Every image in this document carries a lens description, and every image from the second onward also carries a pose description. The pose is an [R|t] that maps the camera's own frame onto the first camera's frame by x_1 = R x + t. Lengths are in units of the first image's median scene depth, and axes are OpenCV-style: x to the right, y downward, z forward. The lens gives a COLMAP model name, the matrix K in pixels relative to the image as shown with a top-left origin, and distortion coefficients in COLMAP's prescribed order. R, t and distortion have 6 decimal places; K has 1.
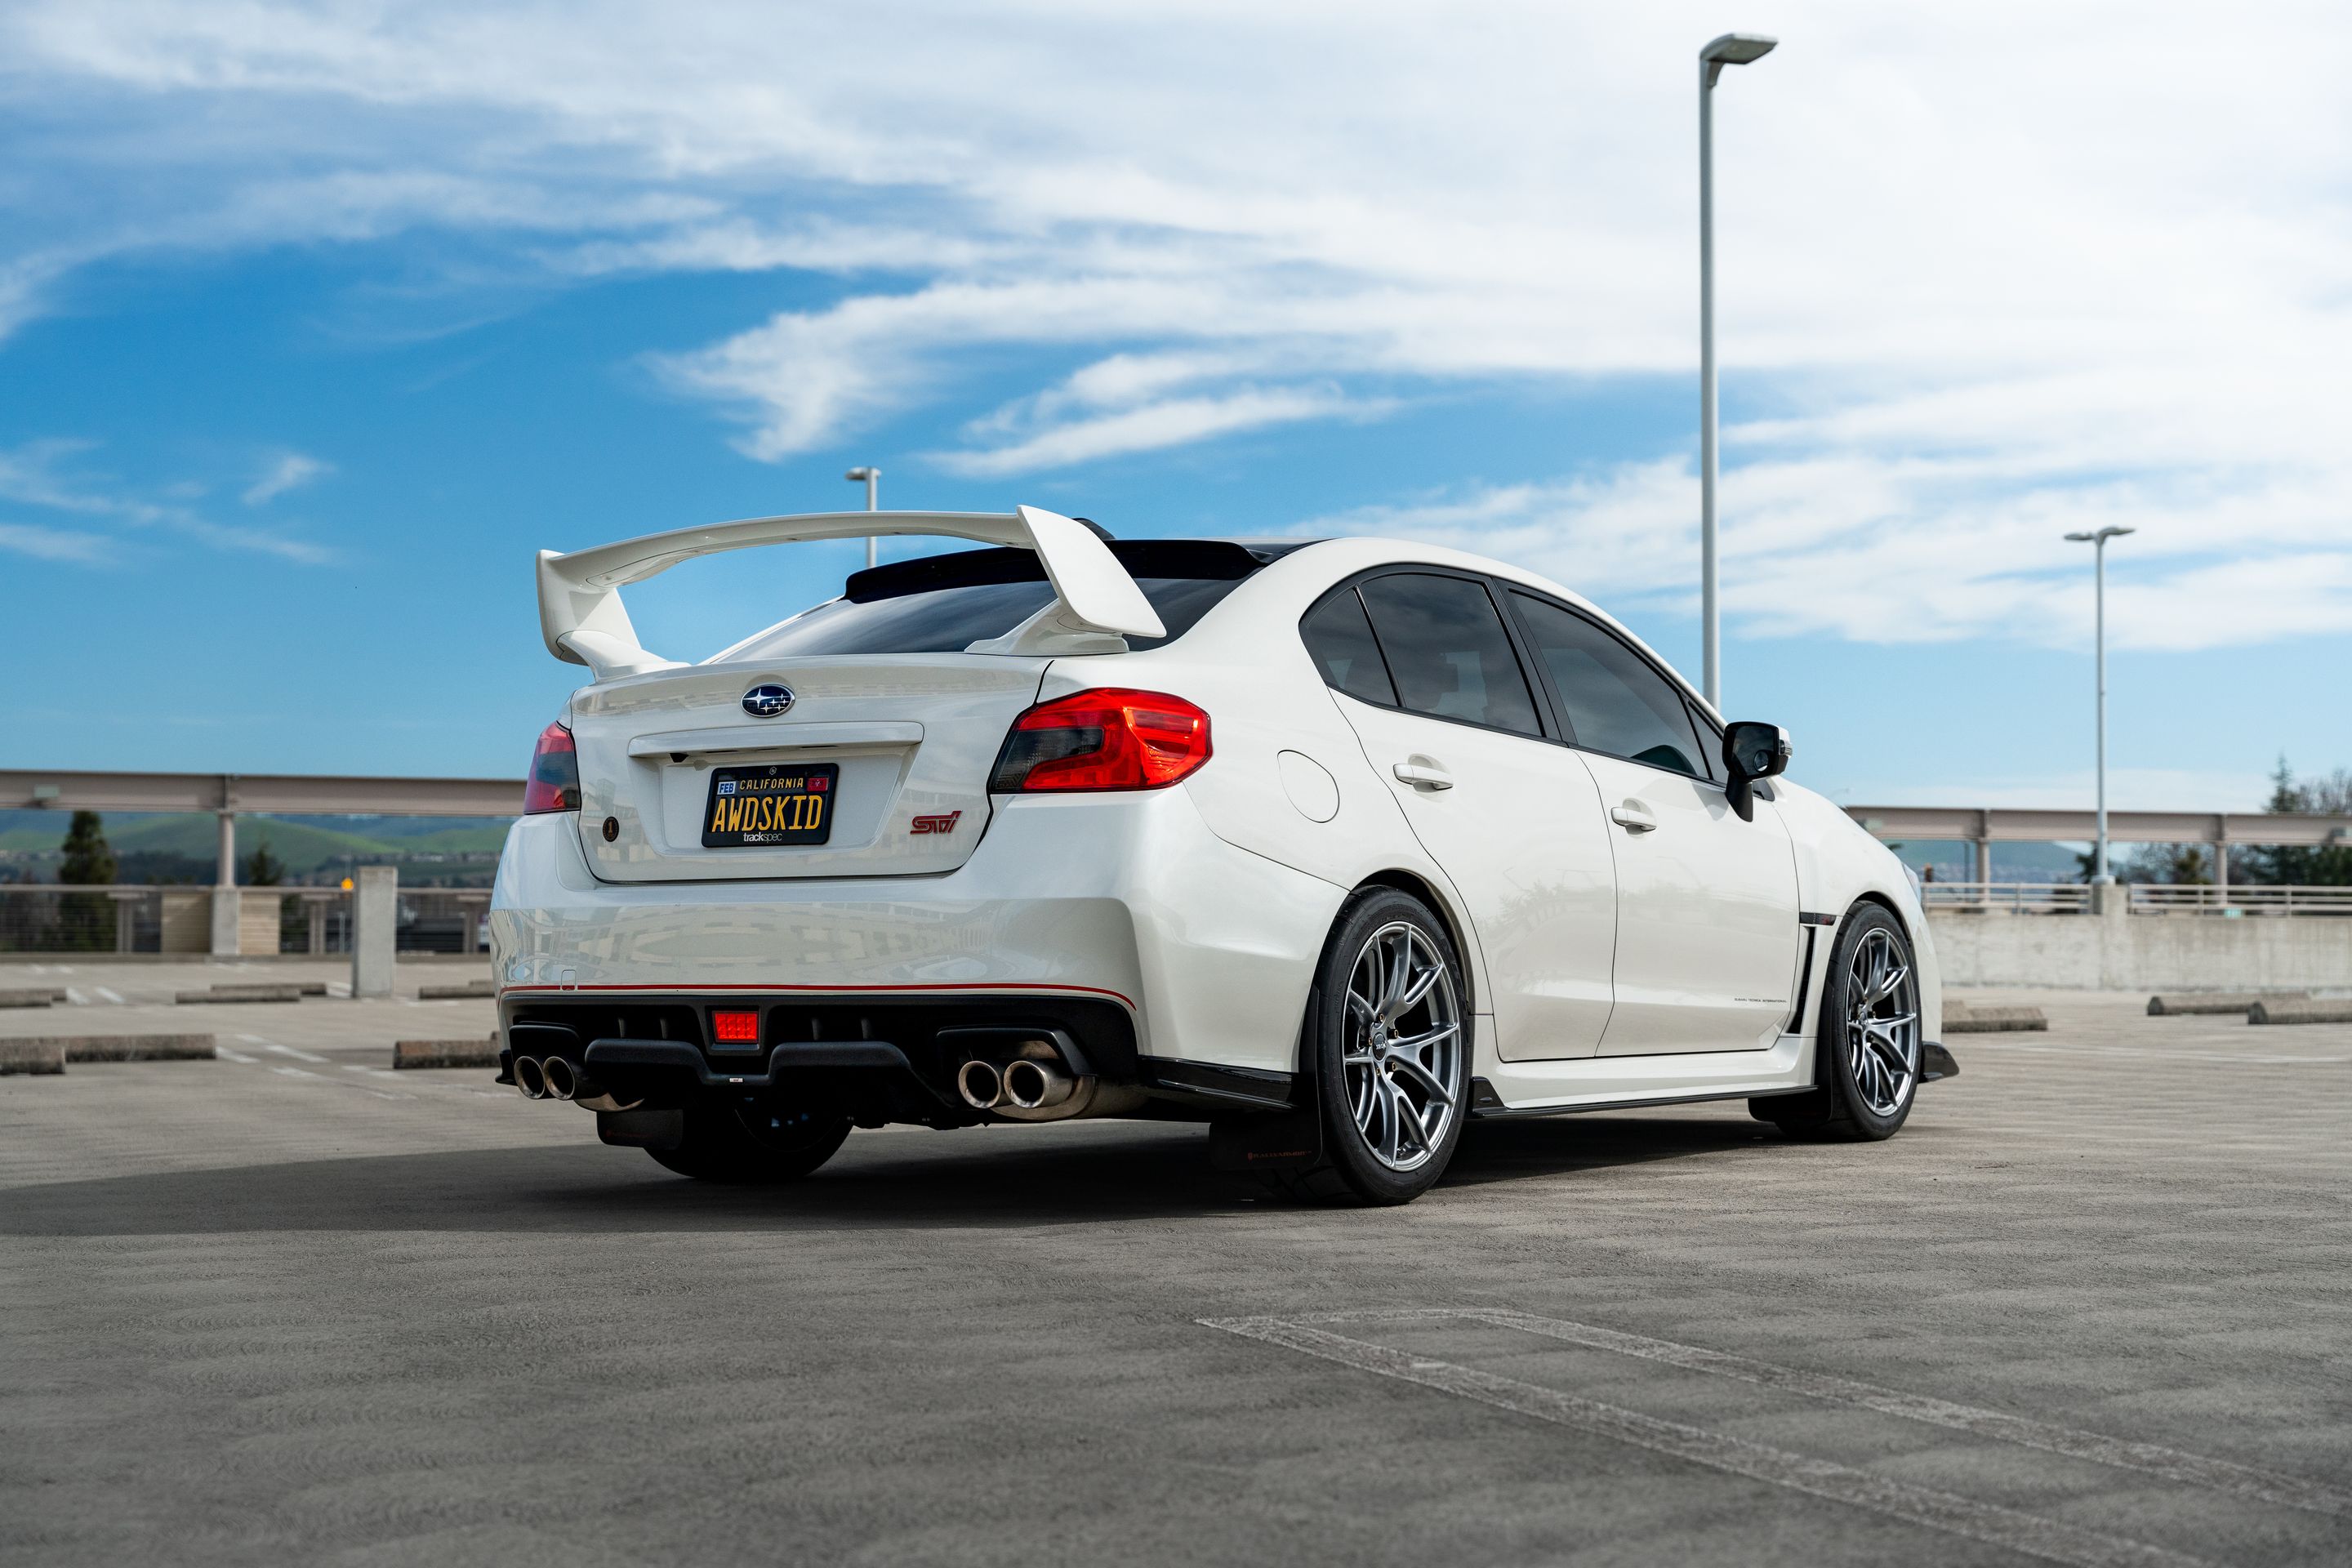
lens RADIAL K [[3435.7, 0, 1176.0], [0, 3435.7, 784.0], [0, 0, 1]] dist [-0.007378, 0.138369]
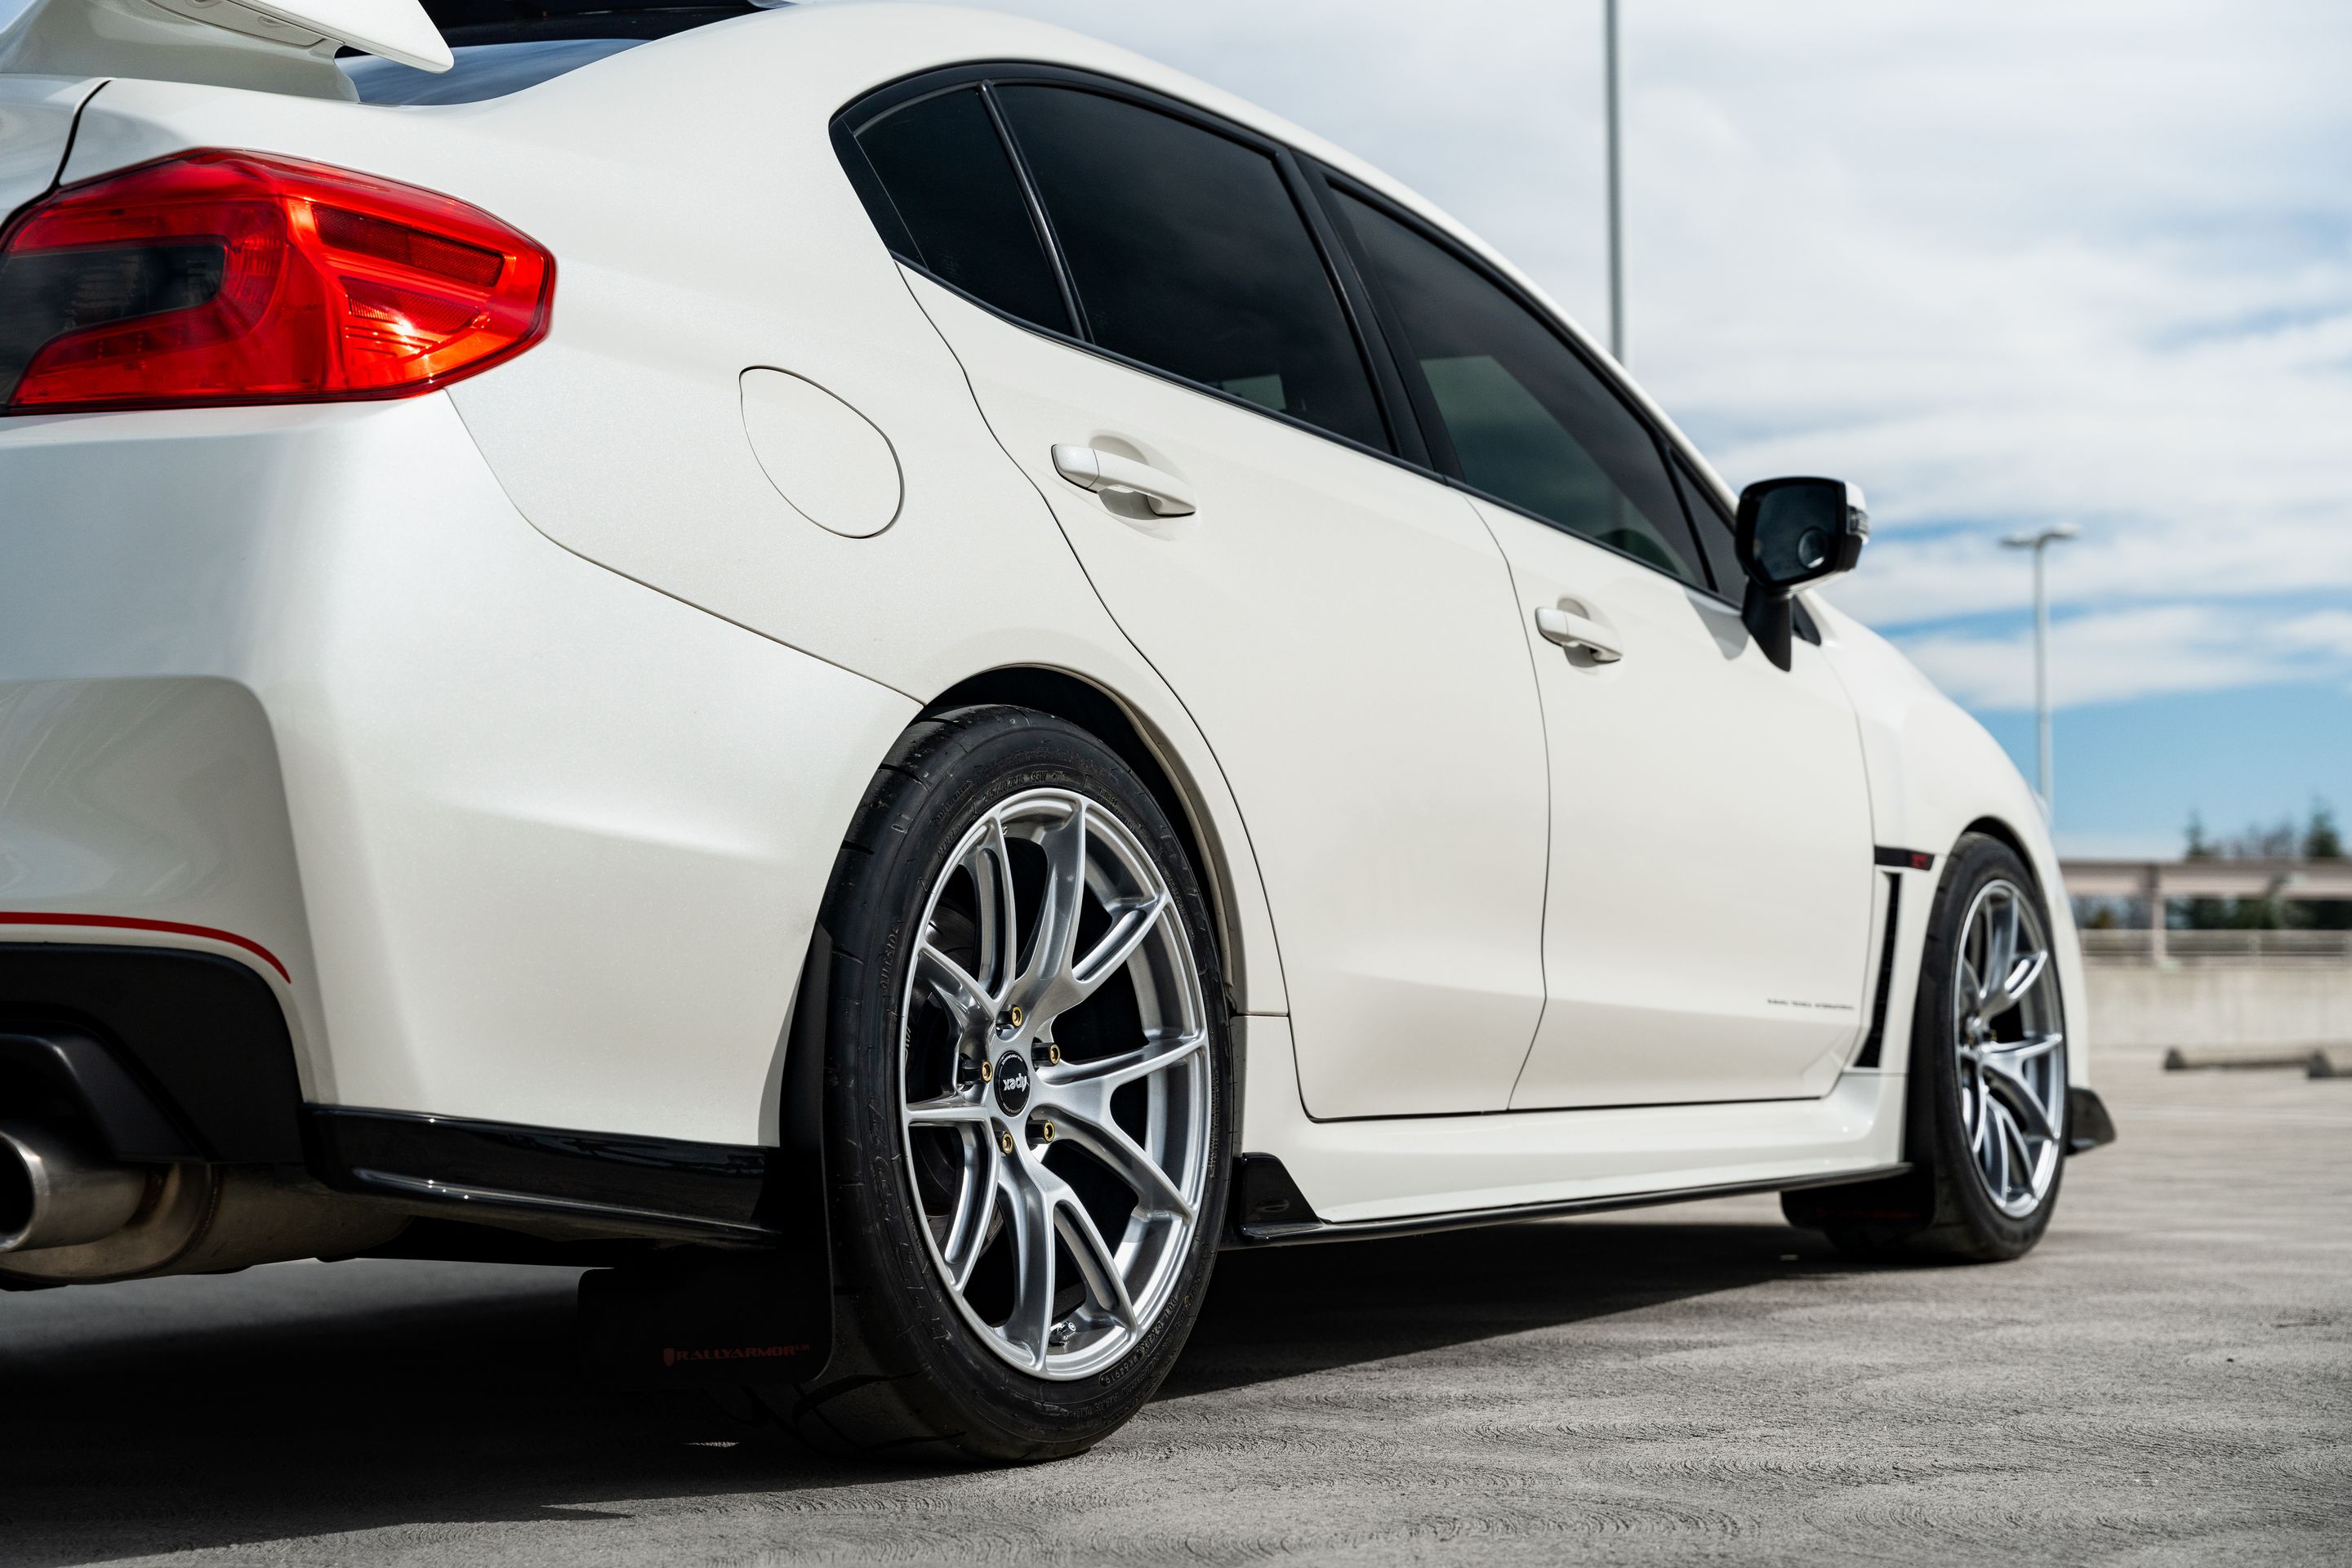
lens RADIAL K [[3435.7, 0, 1176.0], [0, 3435.7, 784.0], [0, 0, 1]] dist [-0.007378, 0.138369]
pose [[0.999385, -0.007476, 0.034246, 0.064423], [0.008293, 0.999683, -0.023777, 0.049003], [-0.034057, 0.024046, 0.999131, 0.566557]]
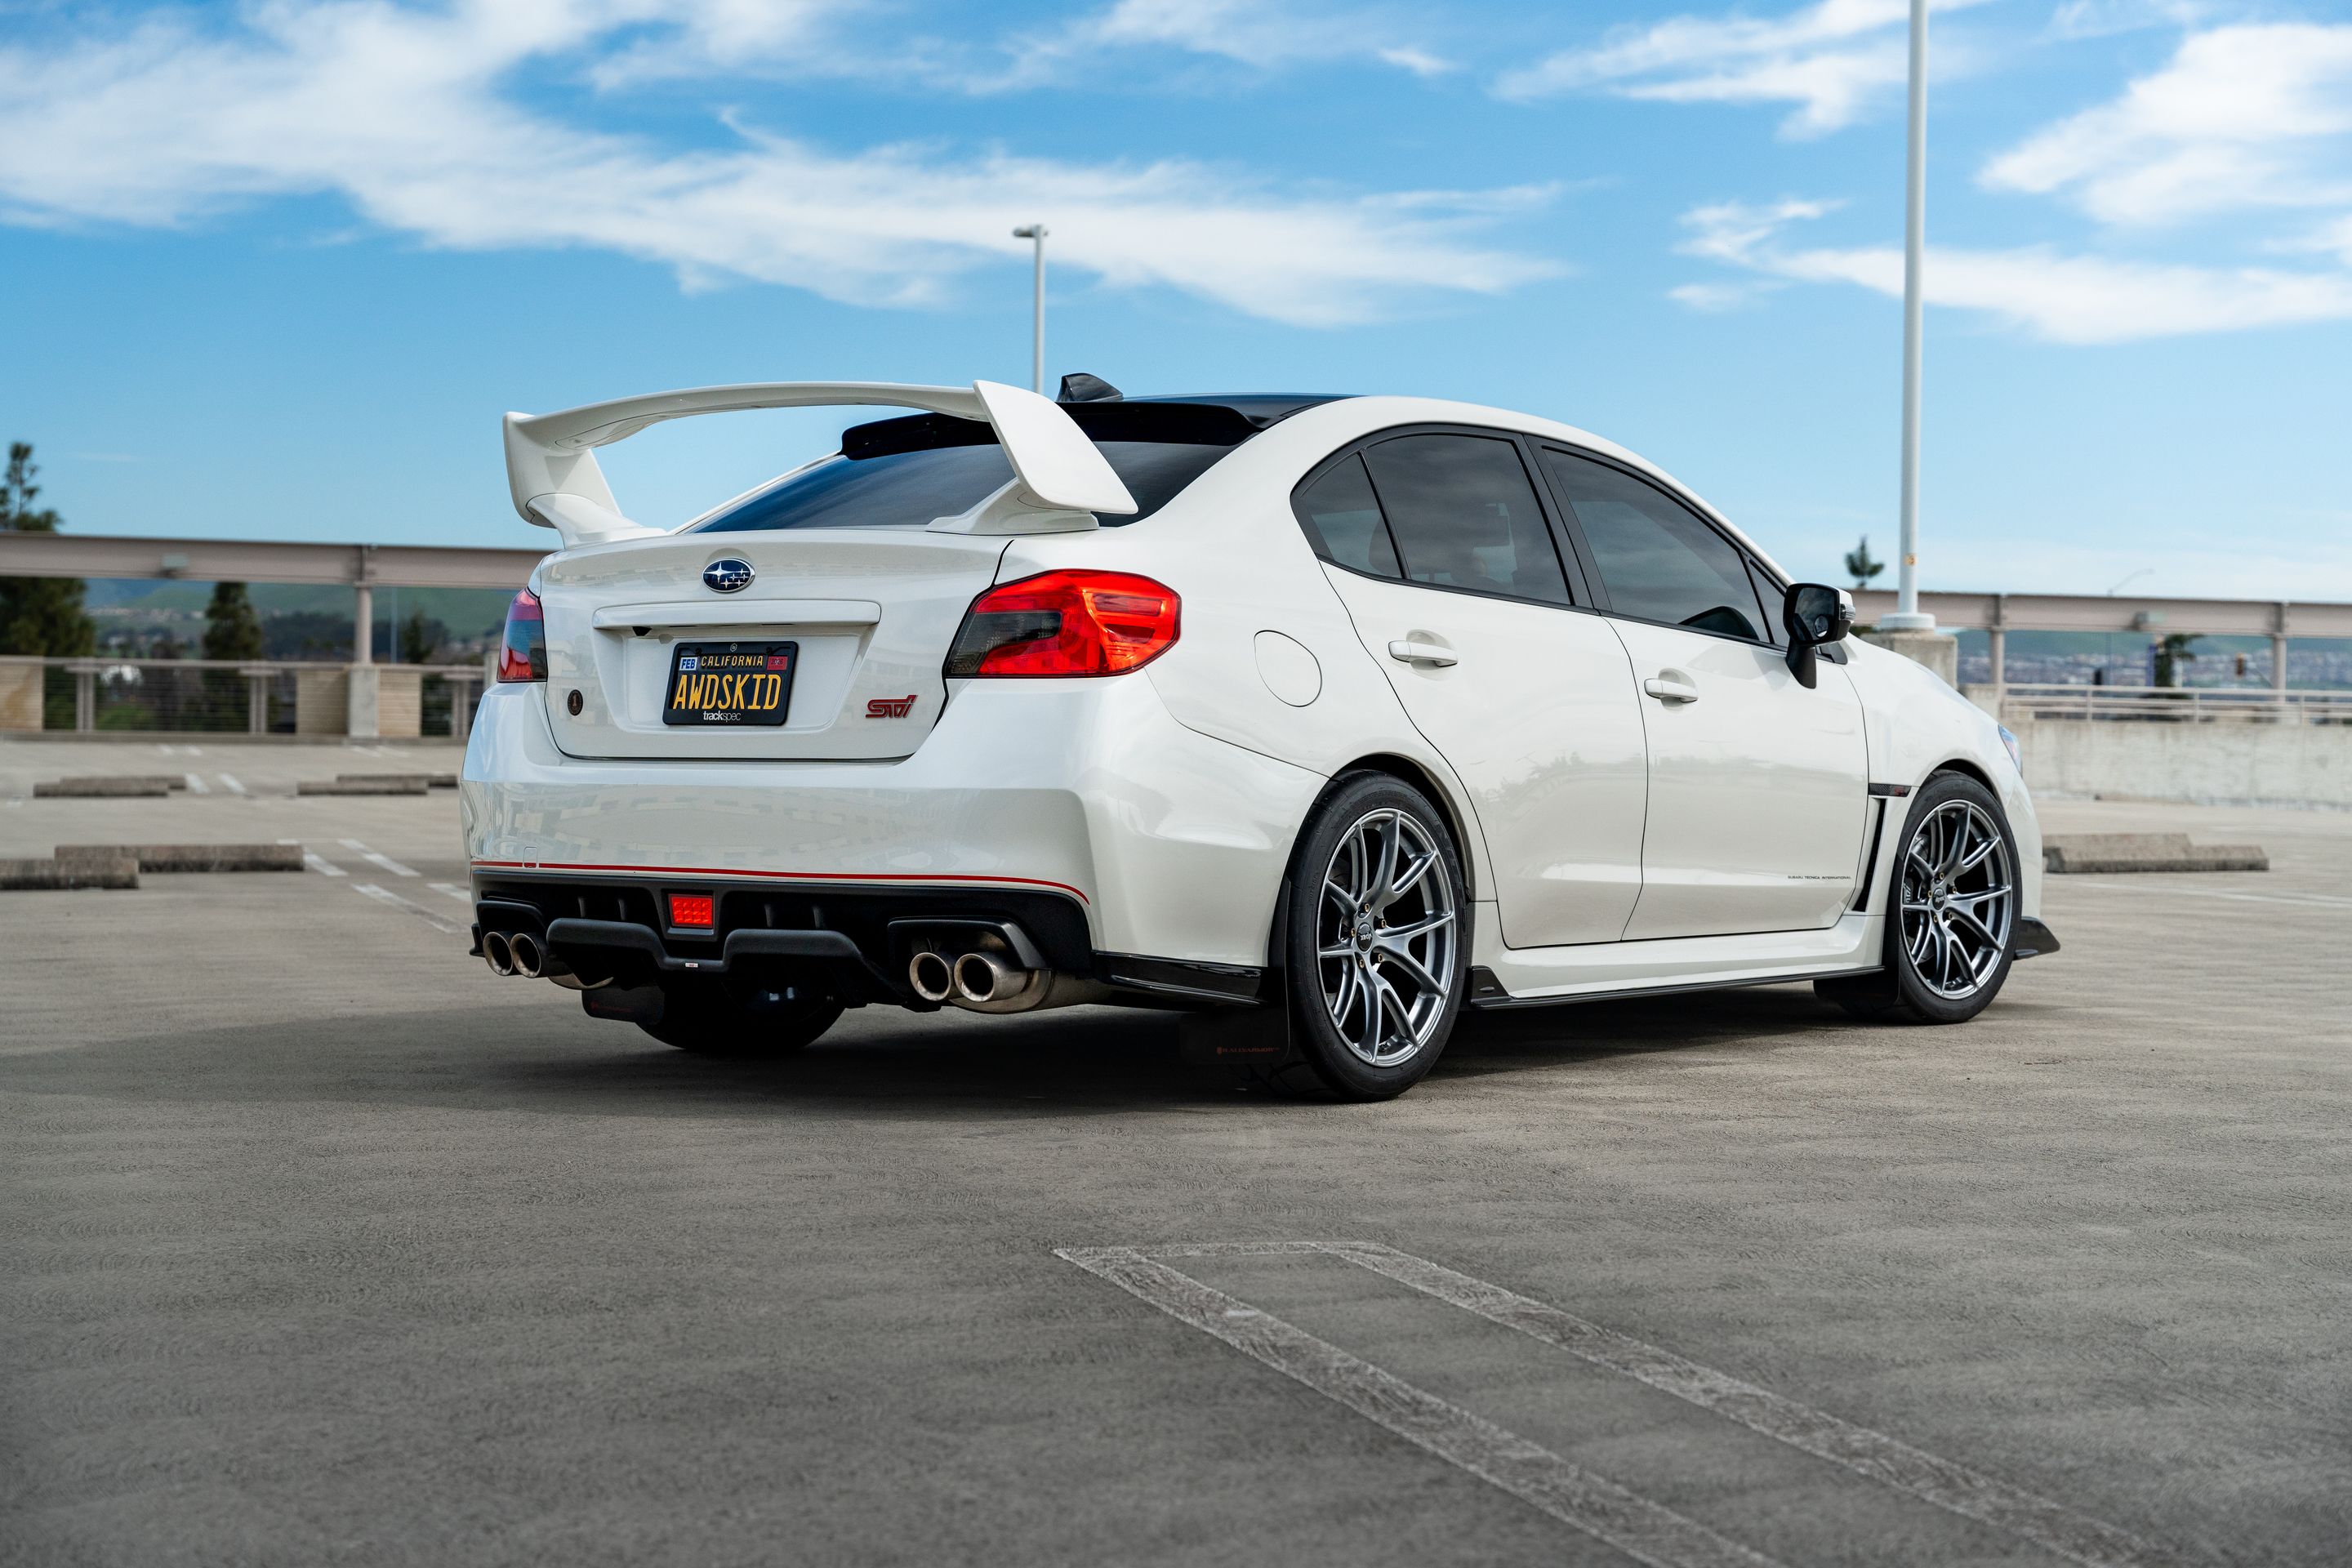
lens RADIAL K [[3766.8, 0, 1176.0], [0, 3766.8, 784.0], [0, 0, 1]] dist [0.011523, 0.106607]
pose [[0.997624, 0.014773, -0.067291, 0.076003], [-0.010420, 0.997857, 0.064592, -0.033723], [0.068101, -0.063737, 0.995640, -0.052679]]
